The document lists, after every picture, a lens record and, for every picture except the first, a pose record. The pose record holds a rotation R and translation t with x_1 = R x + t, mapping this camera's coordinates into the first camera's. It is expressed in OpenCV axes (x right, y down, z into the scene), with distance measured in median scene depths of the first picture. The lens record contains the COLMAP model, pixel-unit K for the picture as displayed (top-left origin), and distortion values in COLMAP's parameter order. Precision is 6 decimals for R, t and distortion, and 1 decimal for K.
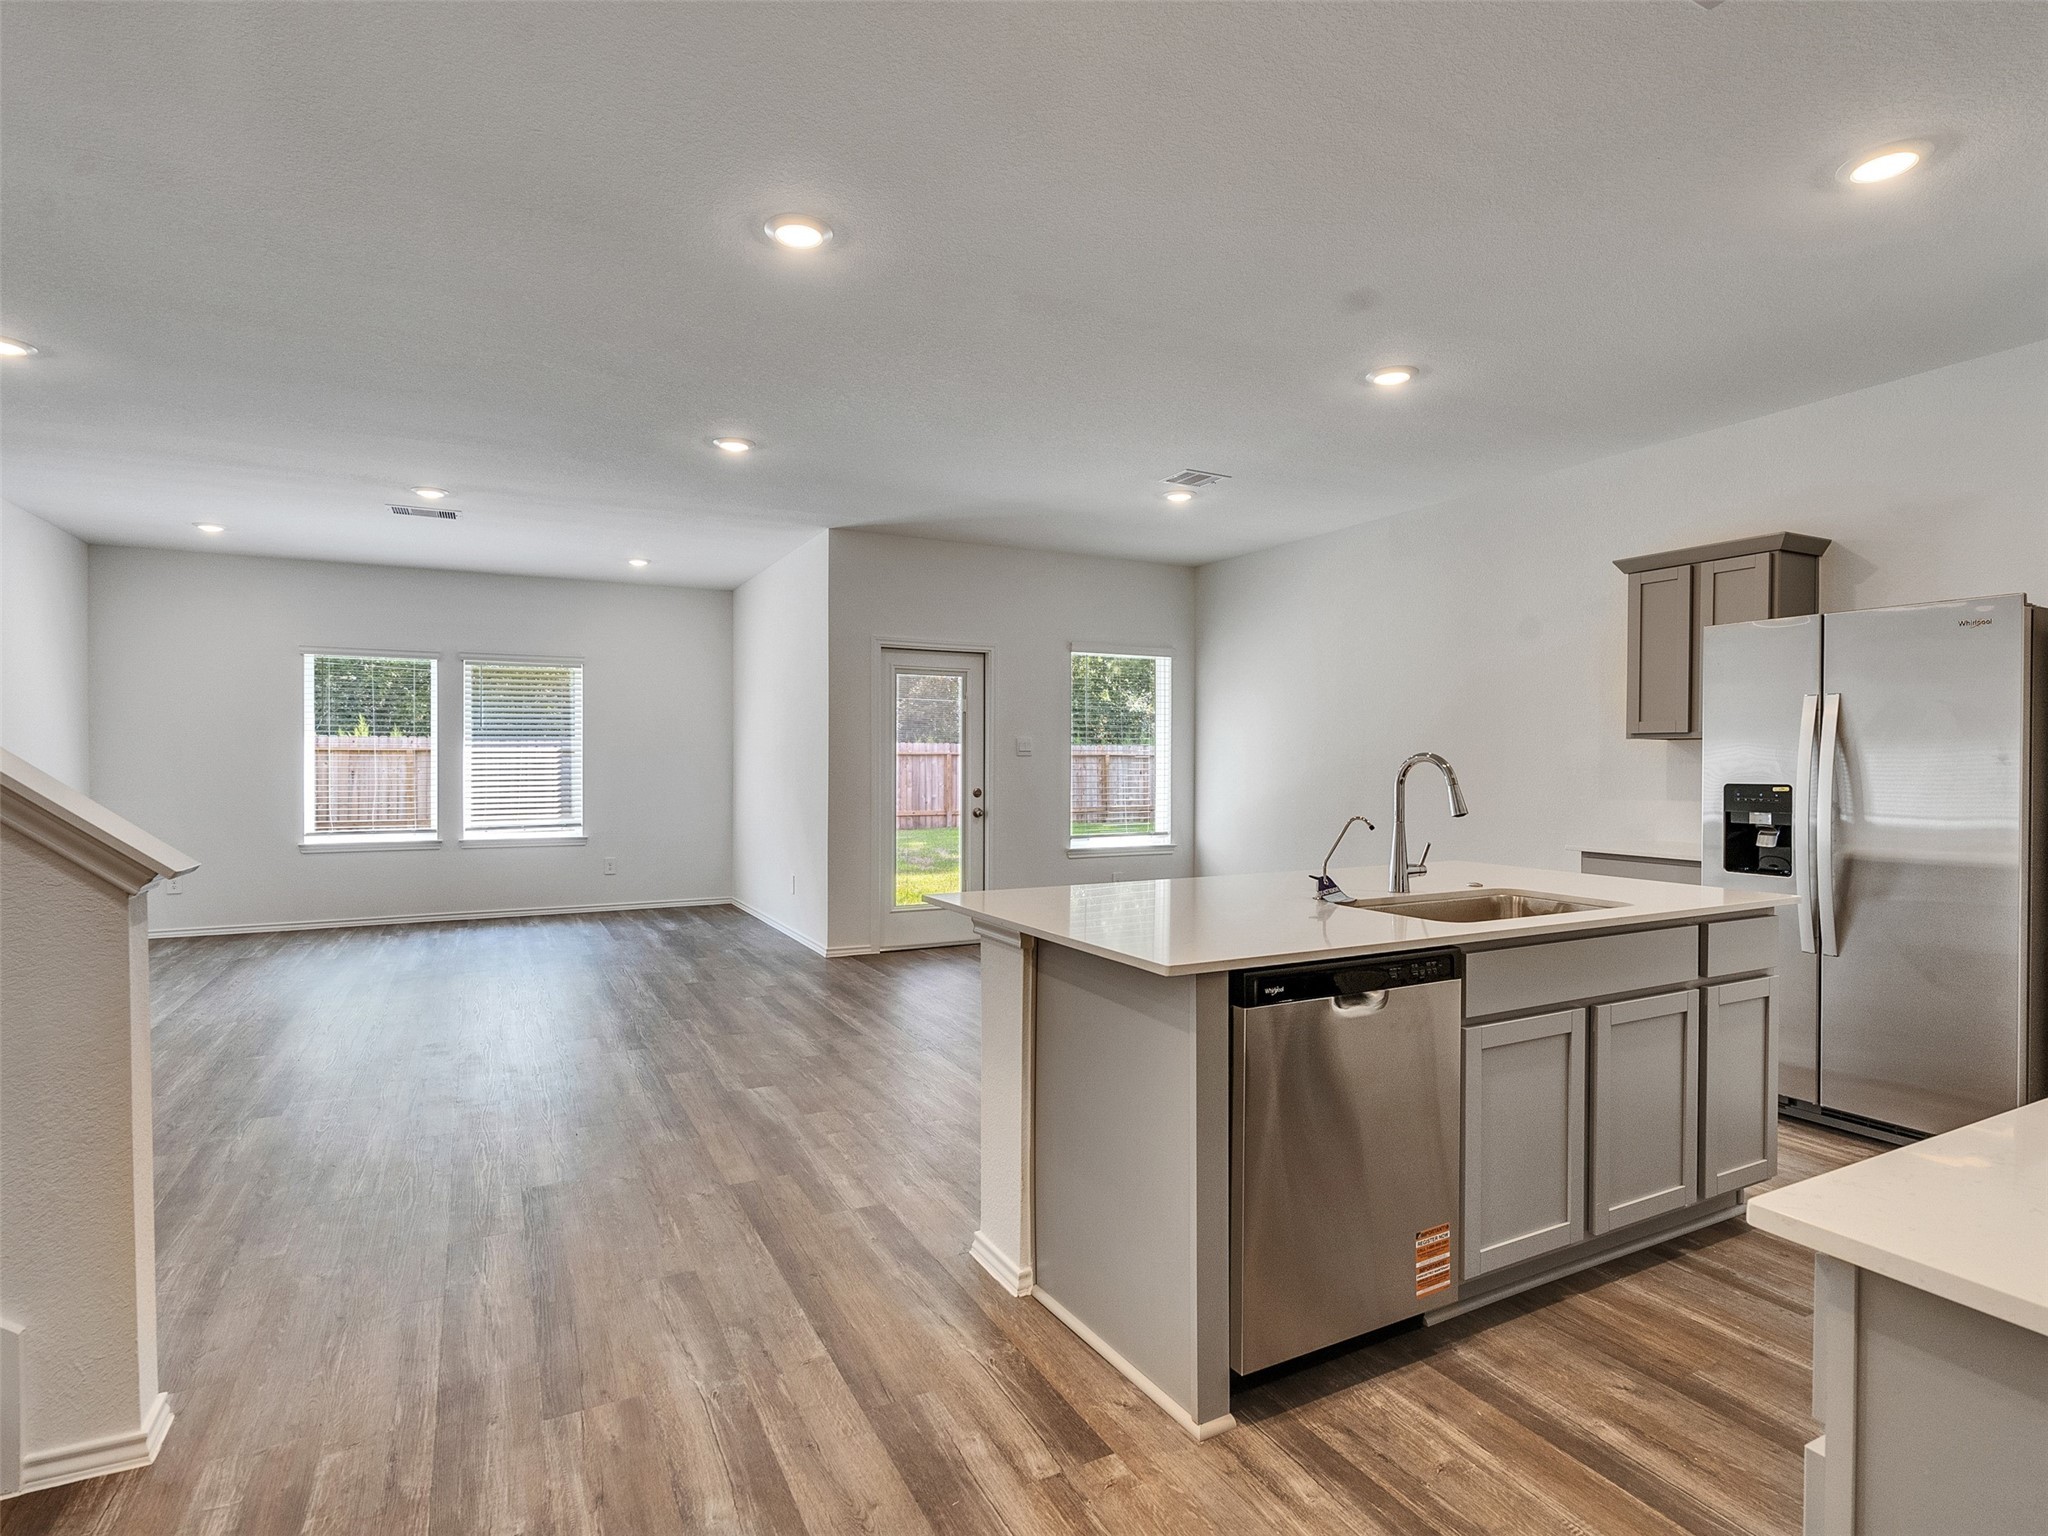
lens RADIAL K [[1043.2, 0, 1015.3], [0, 1043.2, 766.6], [0, 0, 1]] dist [-0.006092, 0.001258]
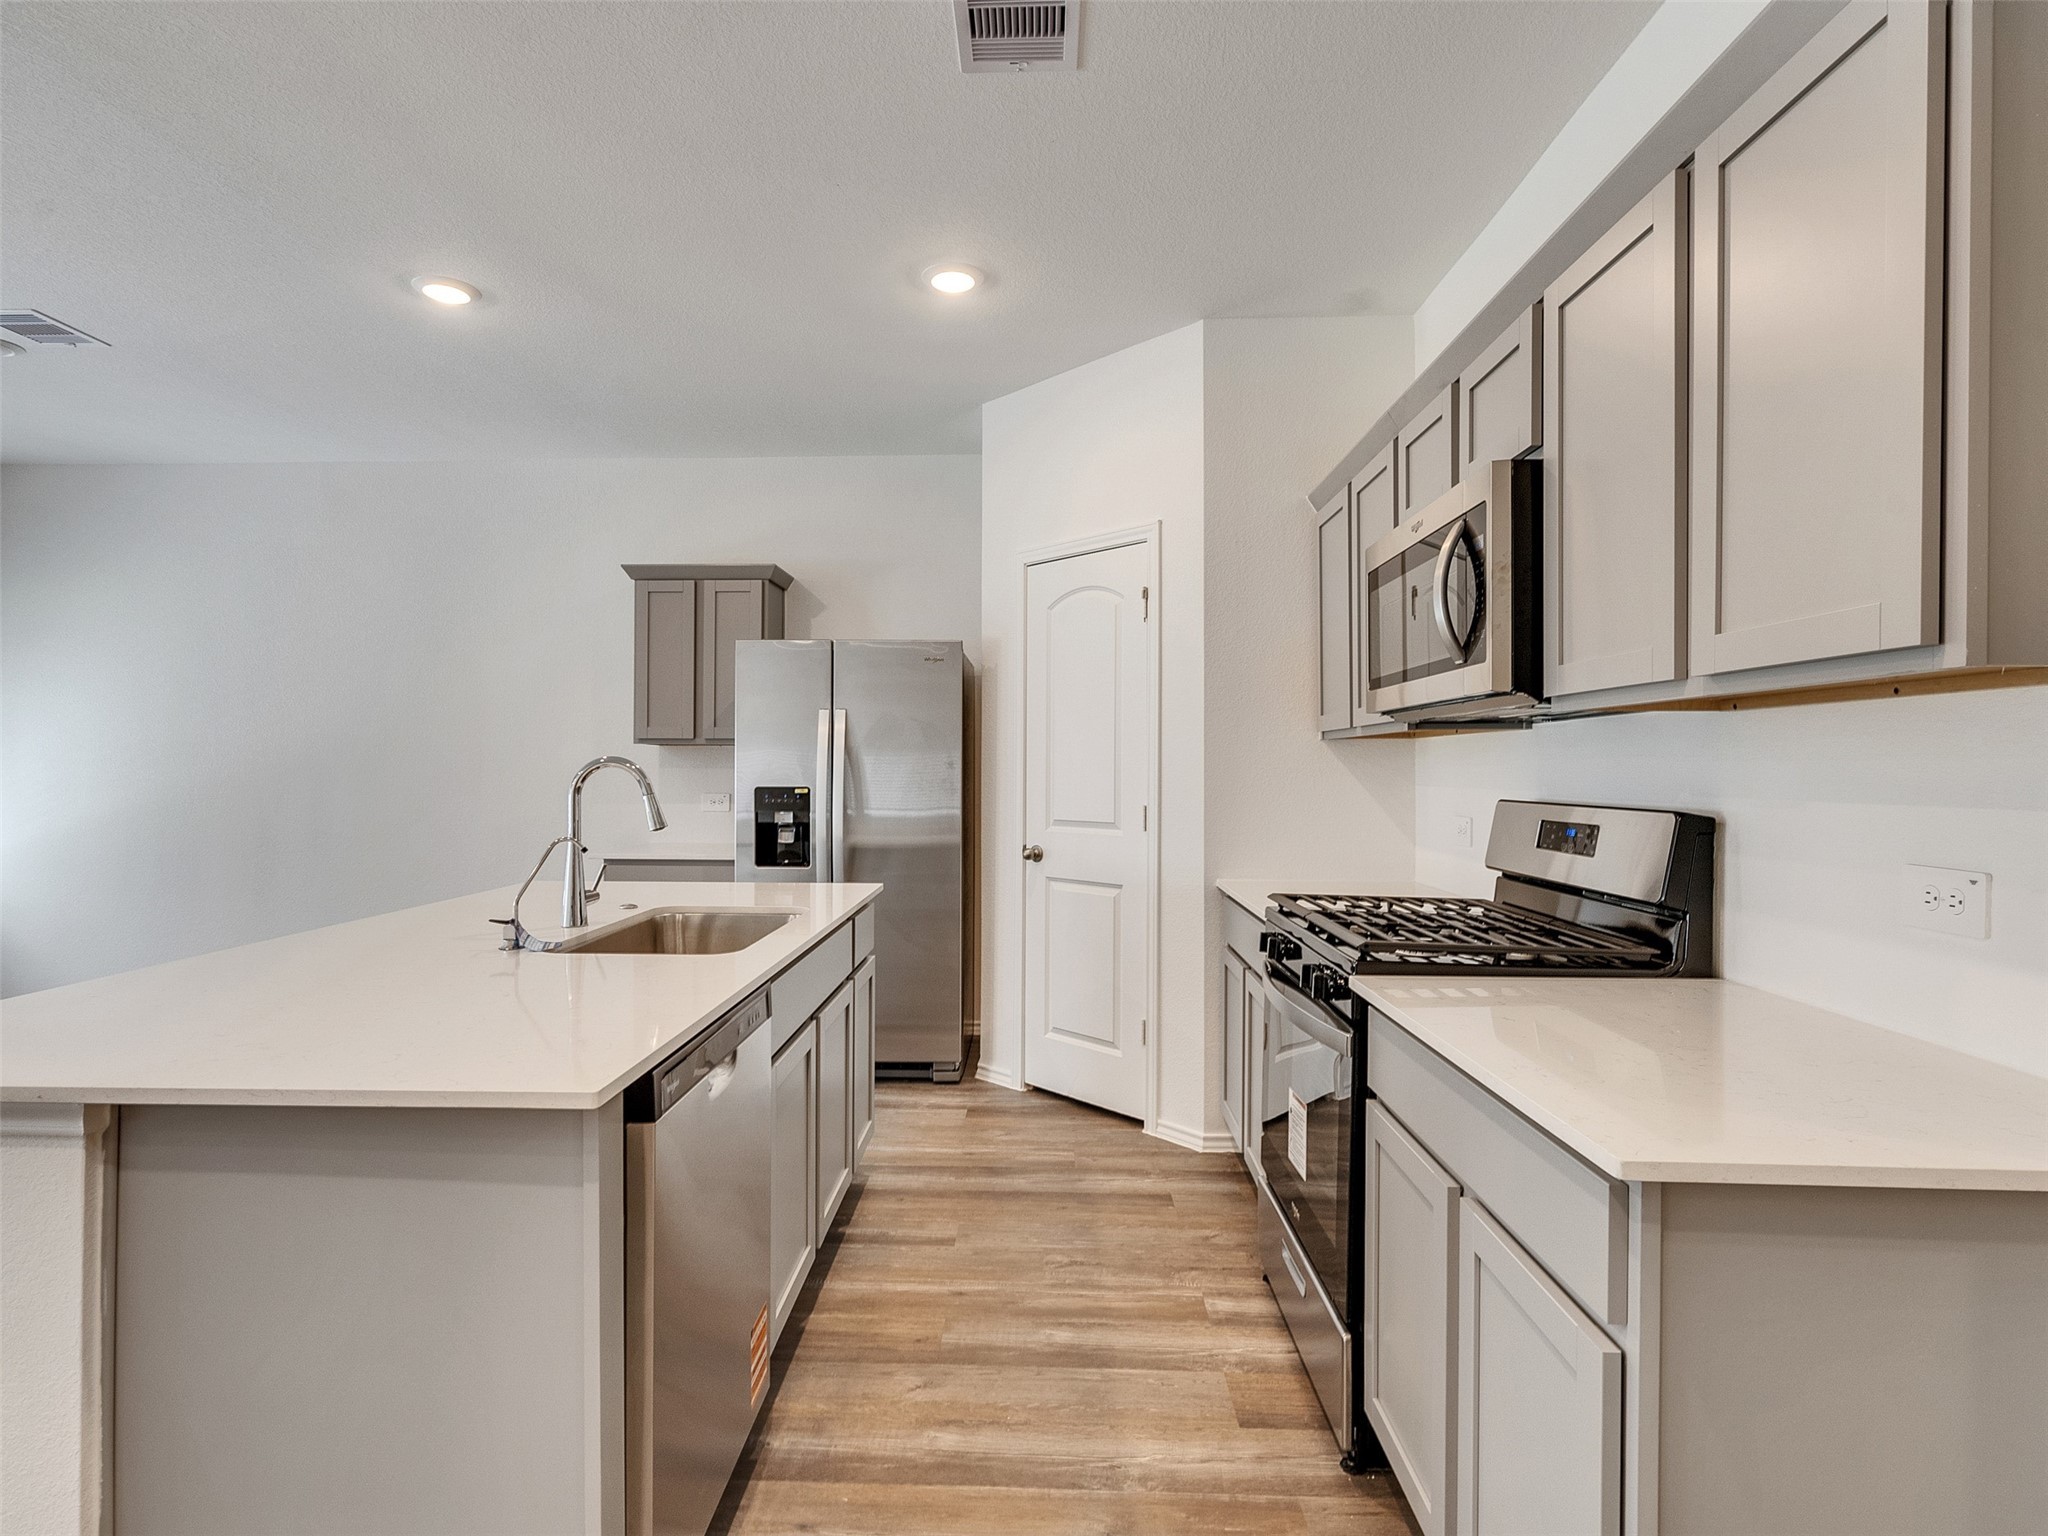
lens RADIAL K [[1043.2, 0, 1011.0], [0, 1043.2, 769.3], [0, 0, 1]] dist [-0.006092, 0.001258]
pose [[0.488482, -0.001542, 0.872573, -0.133371], [0.002676, 0.999996, 0.000269, -0.001151], [-0.872570, 0.002204, 0.488484, 0.226161]]
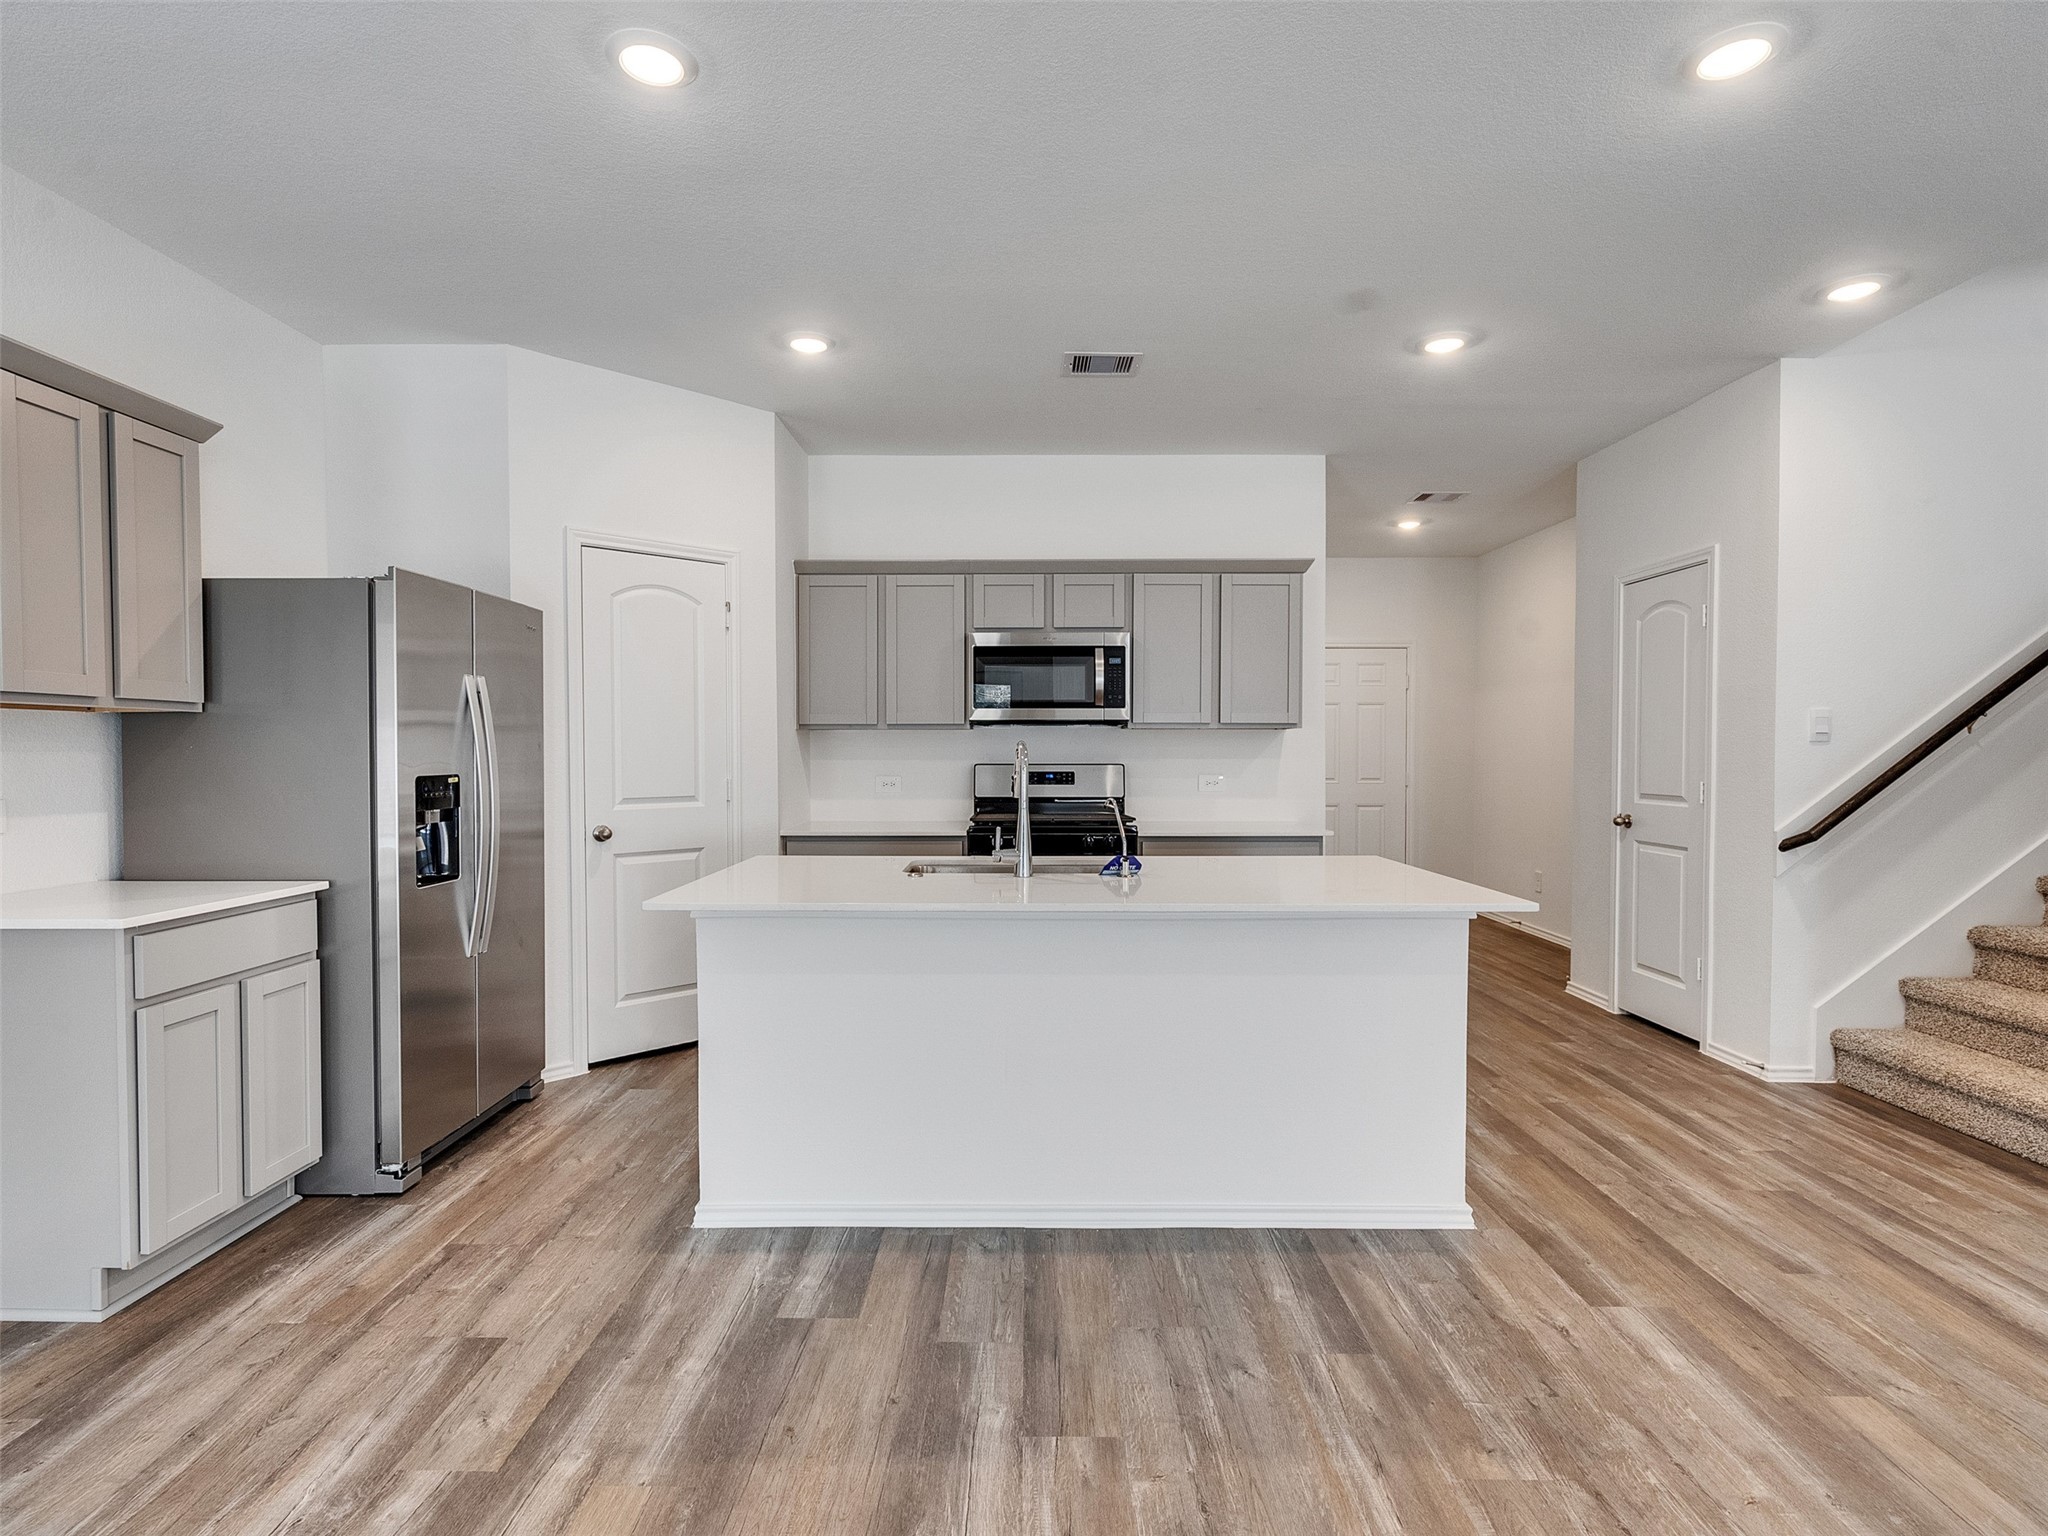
lens RADIAL K [[1043.2, 0, 1012.3], [0, 1043.2, 769.8], [0, 0, 1]] dist [-0.006092, 0.001258]
pose [[-0.882712, -0.012169, 0.469758, -0.078776], [-0.000308, 0.999679, 0.025318, -0.008083], [-0.469915, 0.022204, -0.882432, 1.429408]]
